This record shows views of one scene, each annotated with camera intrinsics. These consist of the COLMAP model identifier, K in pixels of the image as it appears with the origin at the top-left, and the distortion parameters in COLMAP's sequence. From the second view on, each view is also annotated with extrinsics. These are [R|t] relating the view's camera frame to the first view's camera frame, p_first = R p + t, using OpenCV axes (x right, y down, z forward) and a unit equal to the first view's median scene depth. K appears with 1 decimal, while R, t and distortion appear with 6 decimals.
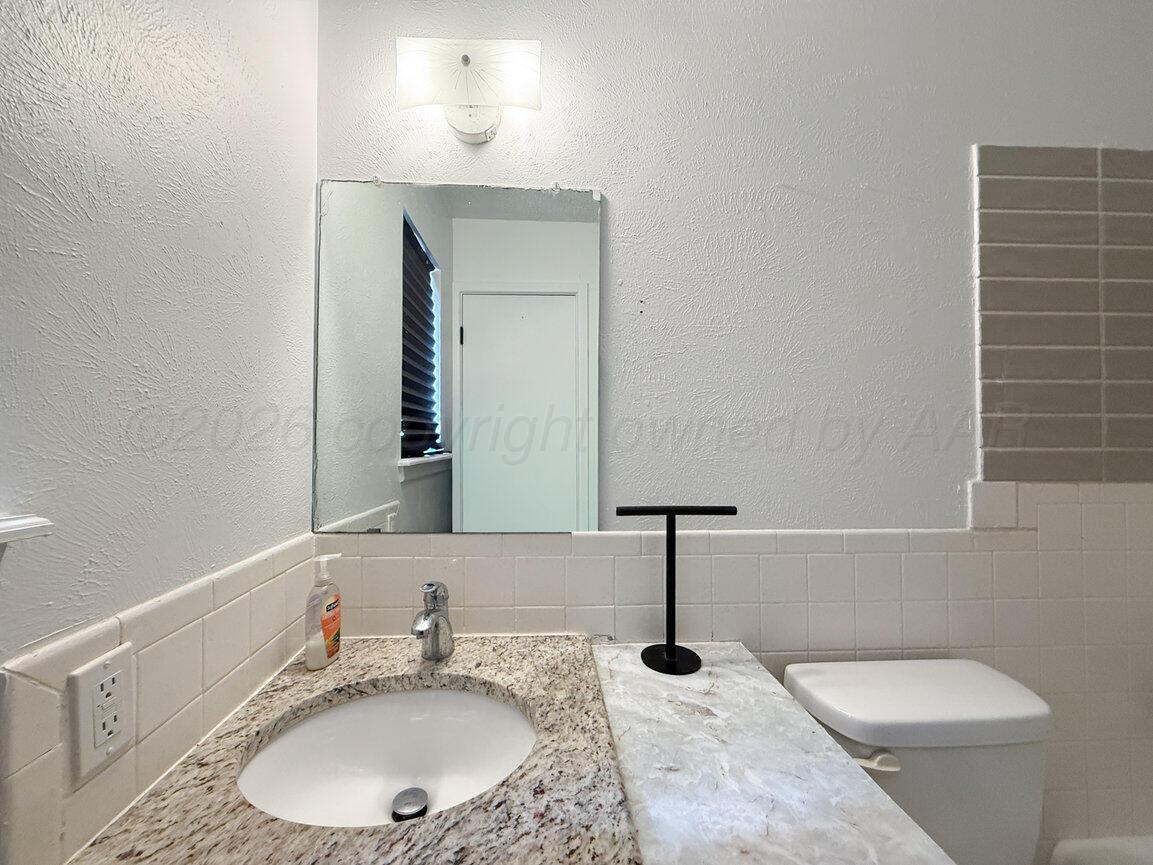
lens RADIAL K [[469.5, 0, 565.7], [0, 469.5, 428.3], [0, 0, 1]] dist [-0.001548, 0.000560]
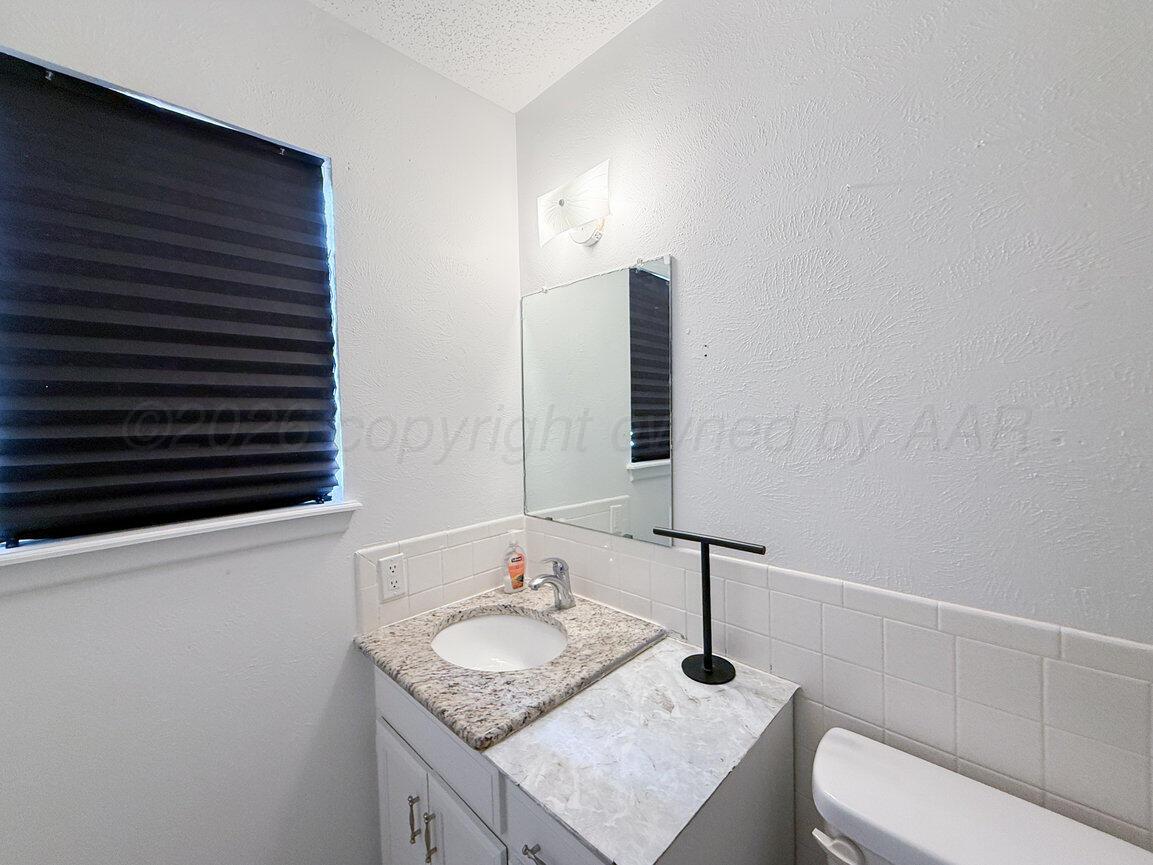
lens RADIAL K [[469.5, 0, 568.0], [0, 469.5, 427.4], [0, 0, 1]] dist [-0.001548, 0.000560]
pose [[0.669774, -0.000746, -0.742565, 0.772495], [0.039419, 0.998625, 0.034552, -0.132357], [0.741518, -0.052413, 0.668882, 0.018273]]
